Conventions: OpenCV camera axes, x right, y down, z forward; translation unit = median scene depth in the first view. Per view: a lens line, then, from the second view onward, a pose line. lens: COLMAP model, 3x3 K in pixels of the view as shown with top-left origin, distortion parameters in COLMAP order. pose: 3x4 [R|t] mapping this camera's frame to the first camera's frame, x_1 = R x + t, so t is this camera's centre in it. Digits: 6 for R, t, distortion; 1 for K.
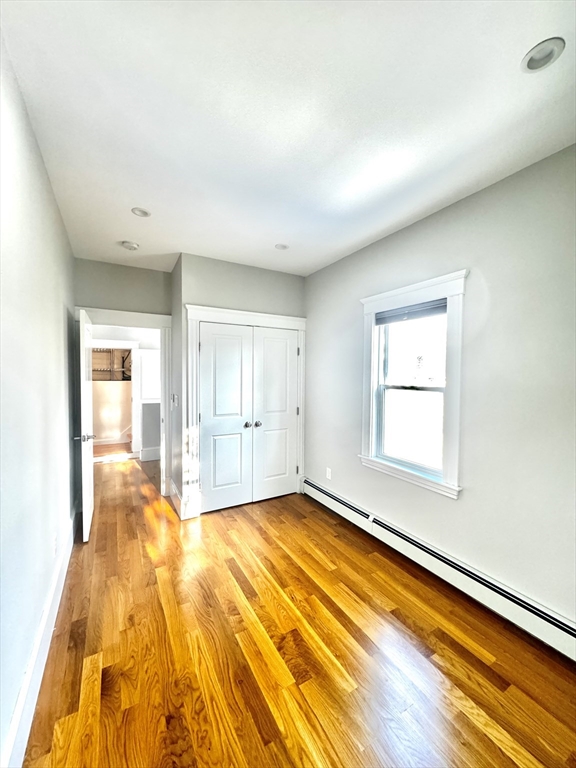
lens RADIAL K [[307.5, 0, 289.6], [0, 307.5, 384.6], [0, 0, 1]] dist [0.000728, 0.000092]
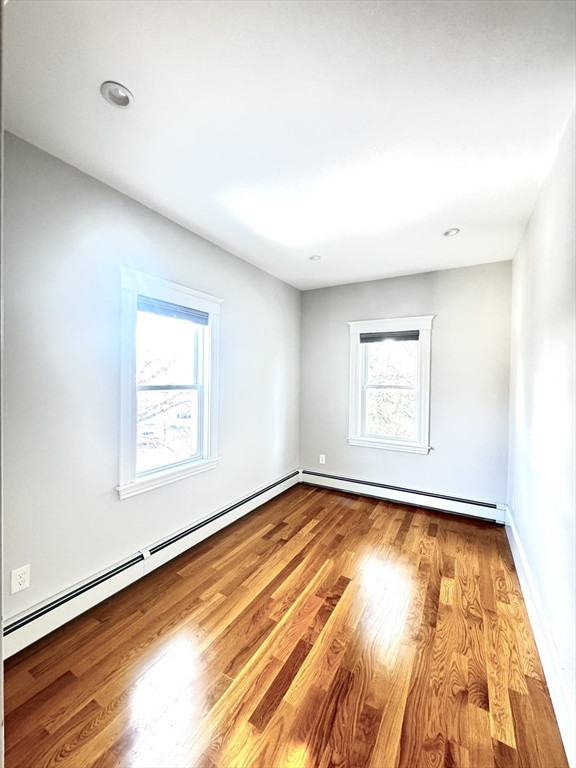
lens RADIAL K [[307.5, 0, 288.2], [0, 307.5, 380.3], [0, 0, 1]] dist [0.000728, 0.000092]
pose [[-0.499566, -0.022666, 0.865979, -0.753937], [0.010113, 0.999437, 0.031993, -0.043571], [-0.866217, 0.024740, -0.499055, 1.356228]]
